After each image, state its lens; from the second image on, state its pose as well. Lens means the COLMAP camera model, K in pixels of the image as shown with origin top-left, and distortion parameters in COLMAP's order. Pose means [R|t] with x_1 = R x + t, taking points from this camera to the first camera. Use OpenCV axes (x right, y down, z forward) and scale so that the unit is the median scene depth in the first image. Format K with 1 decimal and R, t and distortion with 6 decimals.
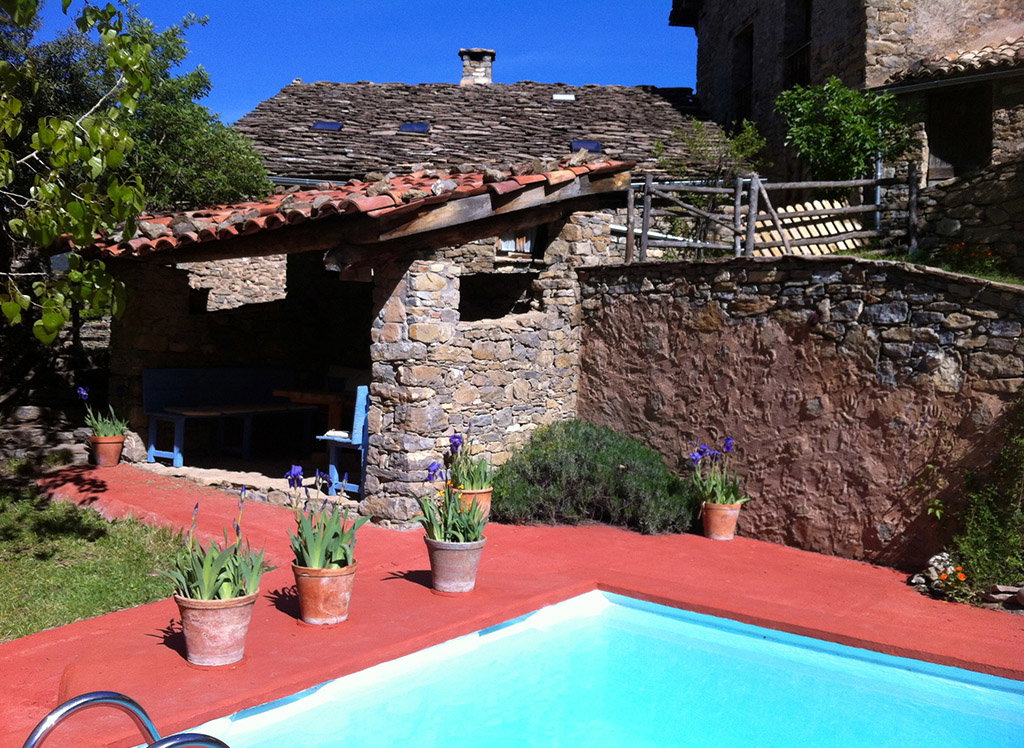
lens RADIAL K [[973.8, 0, 508.4], [0, 973.8, 380.1], [0, 0, 1]] dist [0.059305, -0.276370]
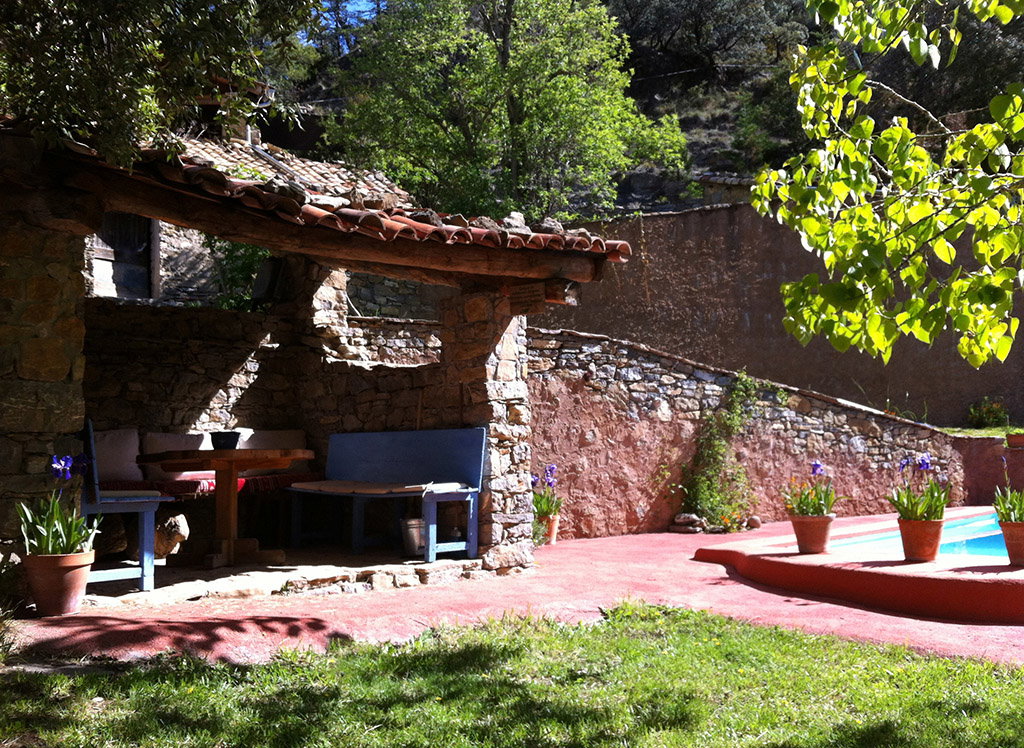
lens RADIAL K [[973.8, 0, 508.4], [0, 973.8, 380.1], [0, 0, 1]] dist [0.059305, -0.276370]
pose [[0.135485, 0.043919, 0.989805, -1.123340], [0.060713, 0.996772, -0.052539, 0.012158], [-0.988917, 0.067212, 0.132381, 0.911674]]
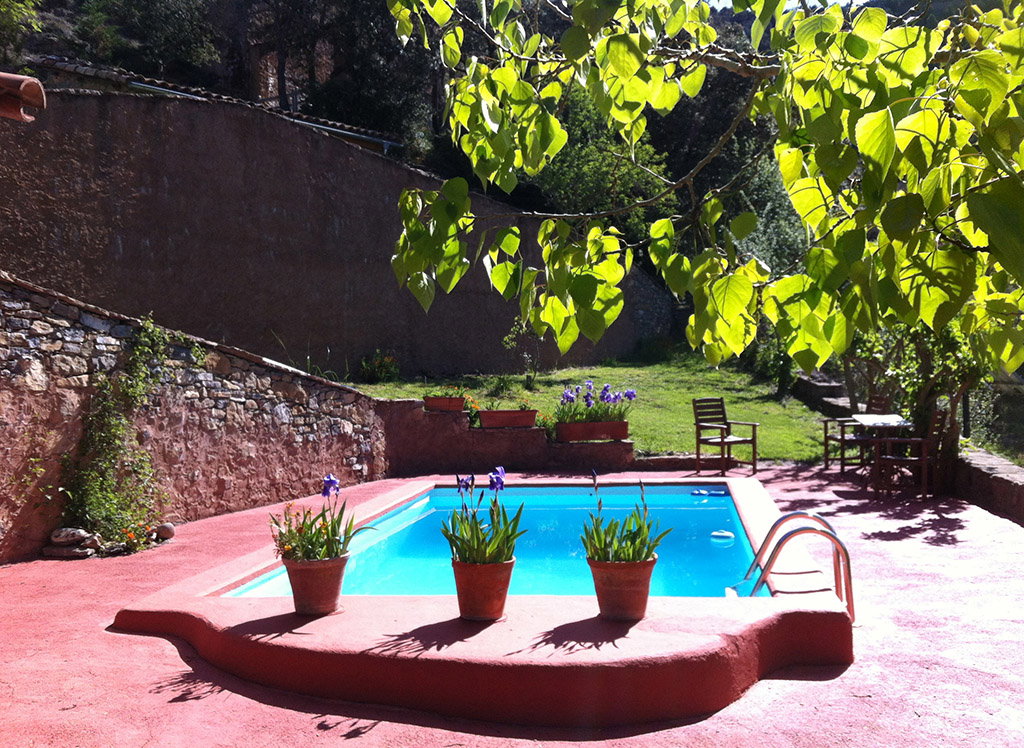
lens RADIAL K [[973.8, 0, 508.4], [0, 973.8, 380.1], [0, 0, 1]] dist [0.059305, -0.276370]
pose [[-0.517106, -0.027211, 0.855489, -0.692667], [0.031565, 0.998208, 0.050830, -0.034891], [-0.855339, 0.053288, -0.515321, 0.974666]]
